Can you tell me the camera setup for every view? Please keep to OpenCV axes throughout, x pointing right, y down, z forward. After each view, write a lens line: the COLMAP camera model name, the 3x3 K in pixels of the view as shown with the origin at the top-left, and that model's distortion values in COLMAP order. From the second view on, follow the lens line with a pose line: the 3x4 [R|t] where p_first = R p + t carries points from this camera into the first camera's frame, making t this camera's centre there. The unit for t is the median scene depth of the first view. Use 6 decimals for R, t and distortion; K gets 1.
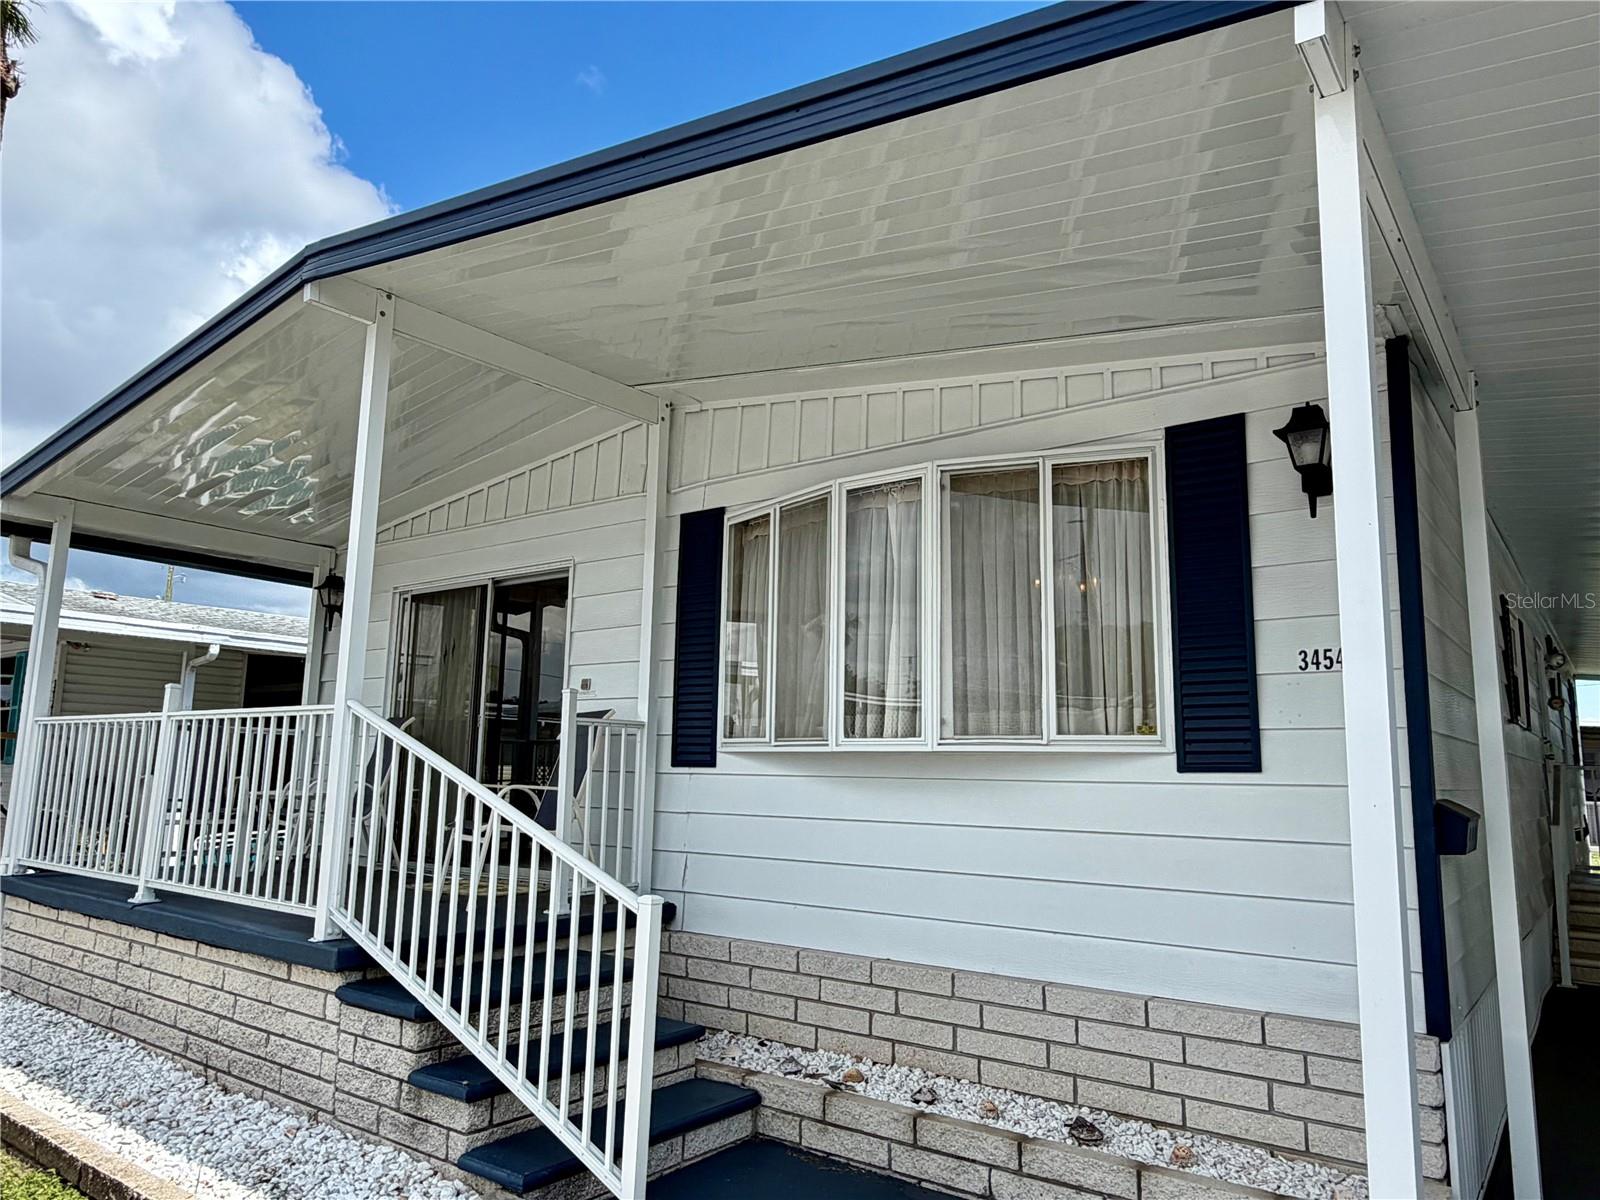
lens RADIAL K [[1075.9, 0, 800.0], [0, 1075.9, 600.0], [0, 0, 1]] dist [0.004464, 0.001027]
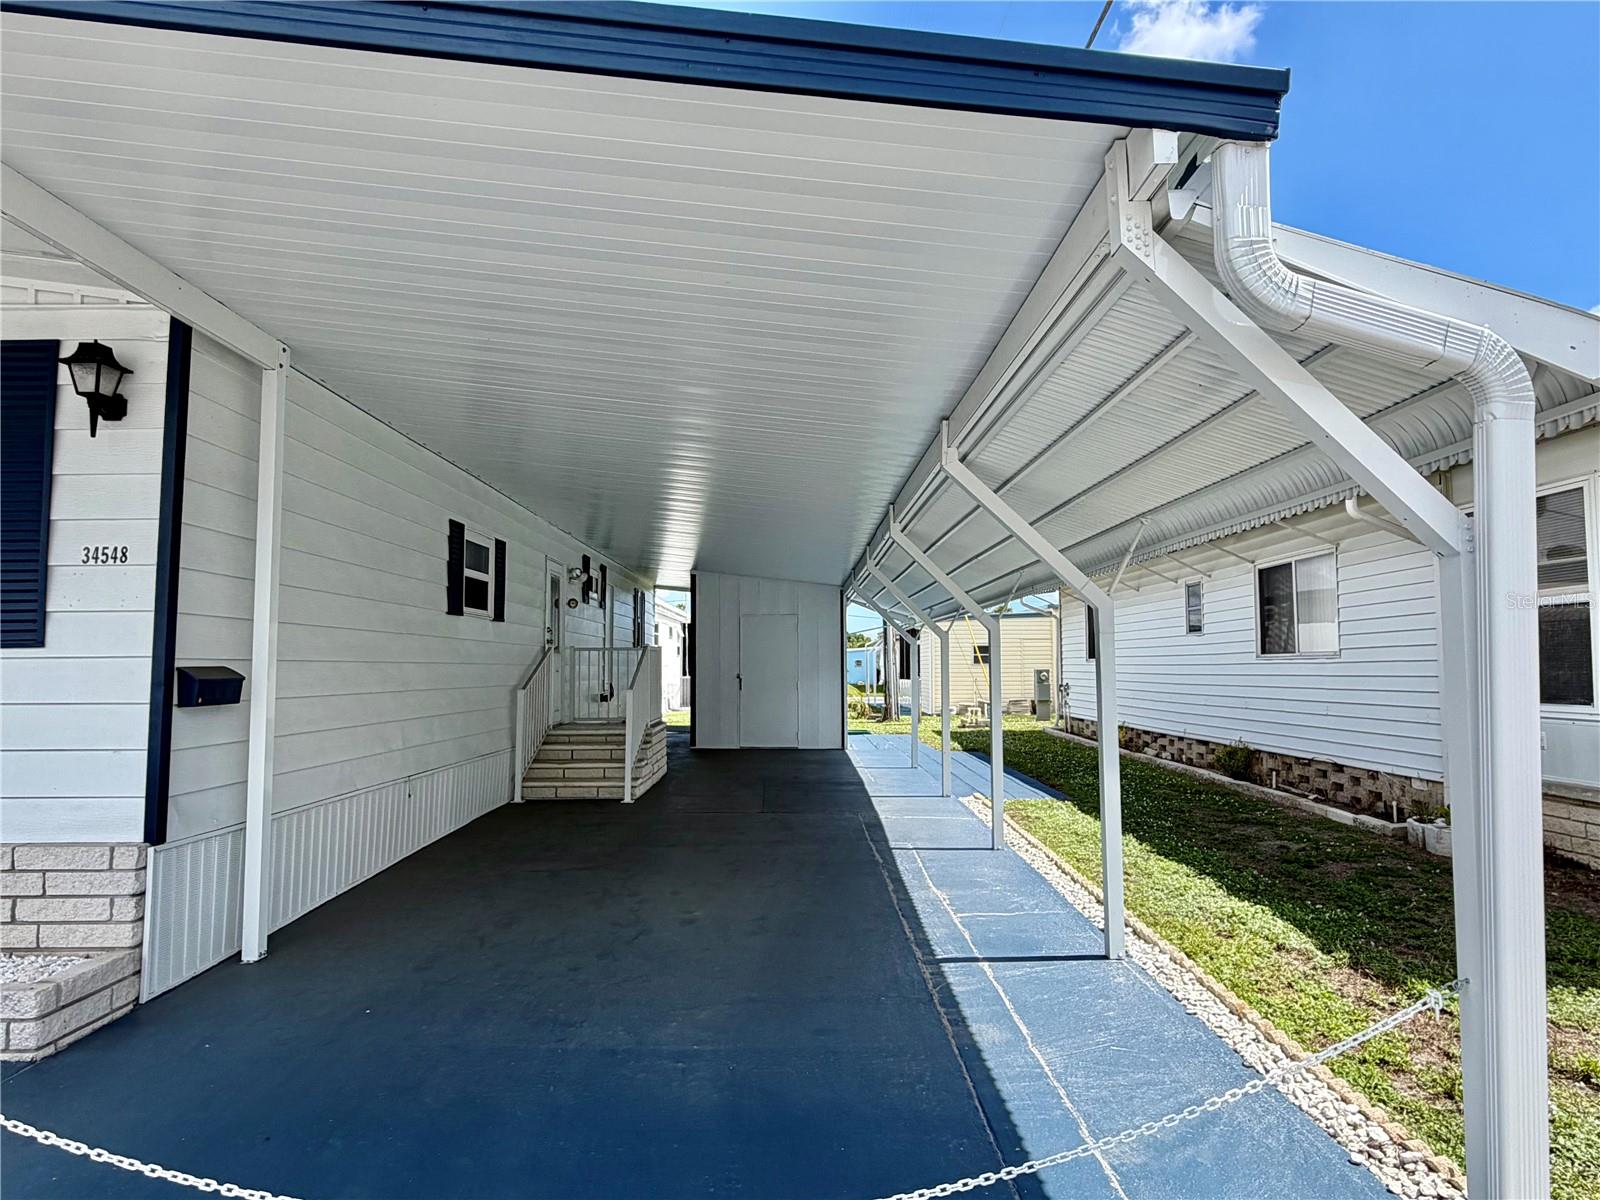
lens RADIAL K [[964.5, 0, 800.0], [0, 964.5, 600.0], [0, 0, 1]] dist [0.003172, -0.000180]
pose [[0.786665, 0.023082, 0.616948, 0.402423], [-0.078643, 0.994907, 0.063054, -0.023844], [-0.612351, -0.098121, 0.784474, -0.325382]]
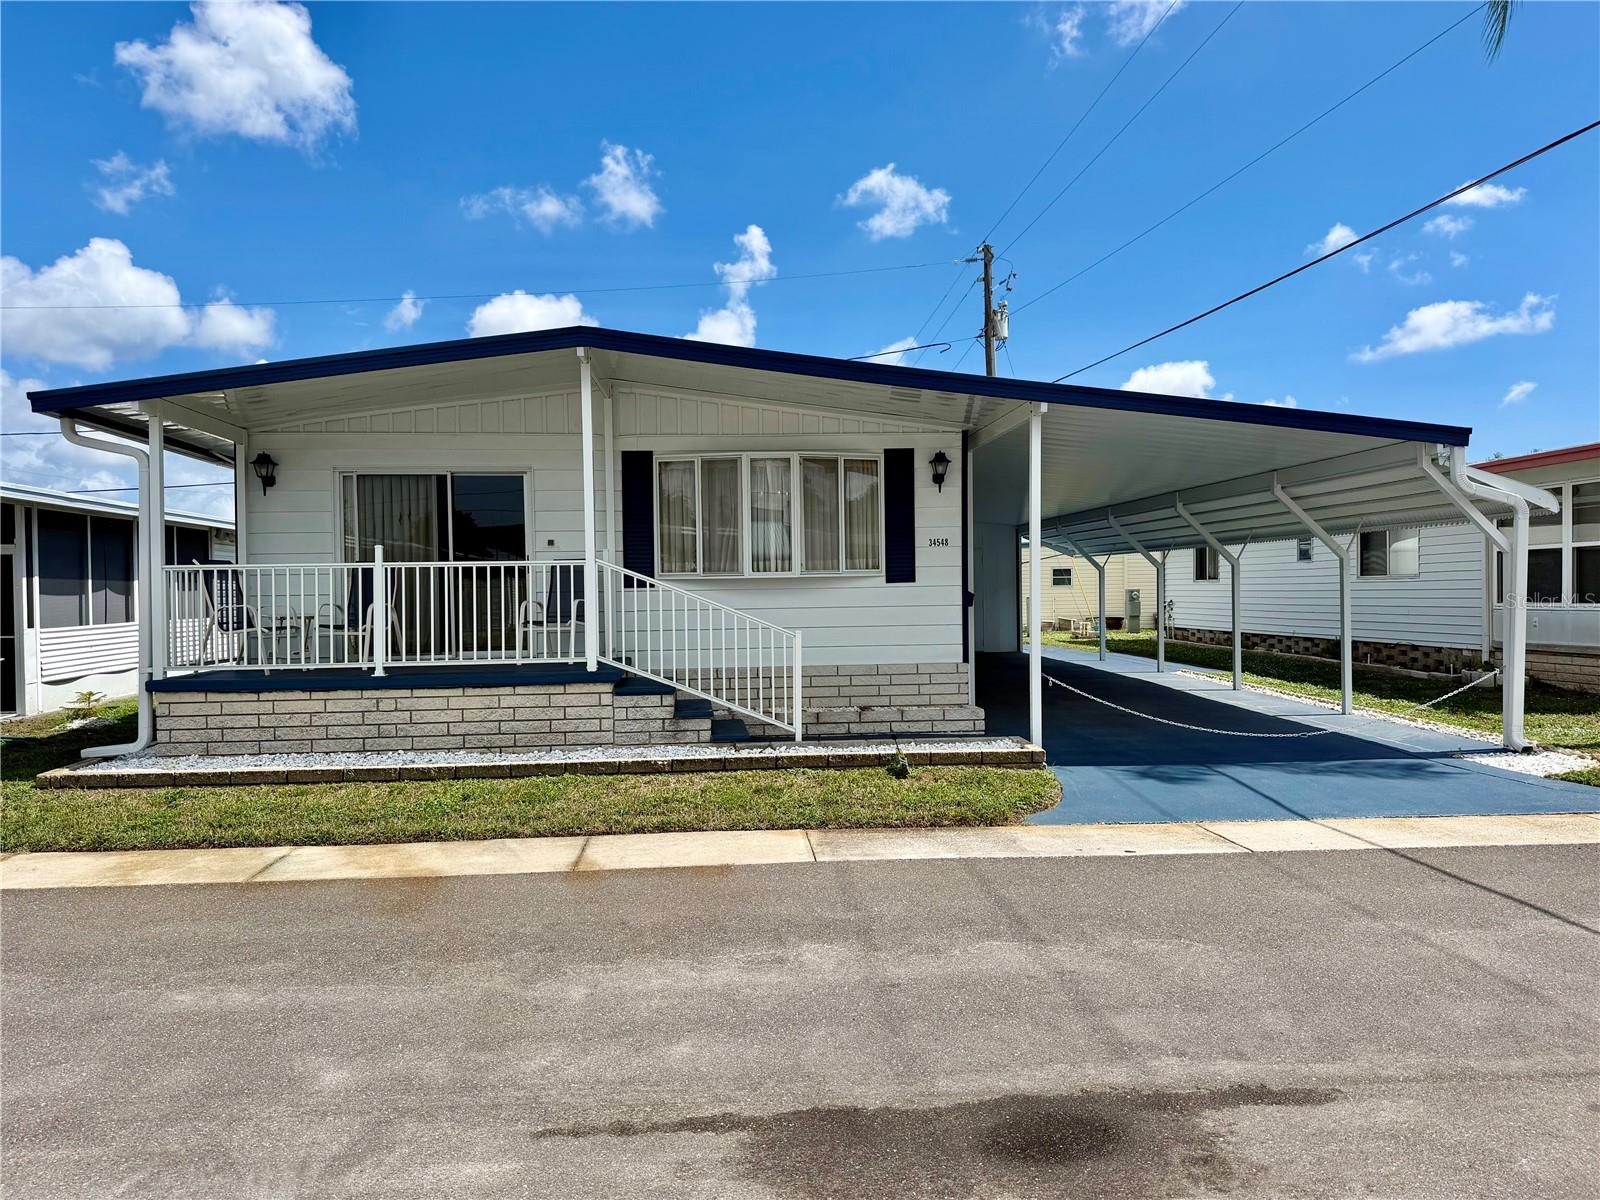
lens RADIAL K [[1110.0, 0, 800.0], [0, 1110.0, 600.0], [0, 0, 1]] dist [0.154729, -0.294060]
pose [[0.744033, -0.033890, 0.667283, -1.638093], [-0.074938, 0.988178, 0.133745, -0.150382], [-0.663927, -0.149516, 0.732698, -0.880875]]
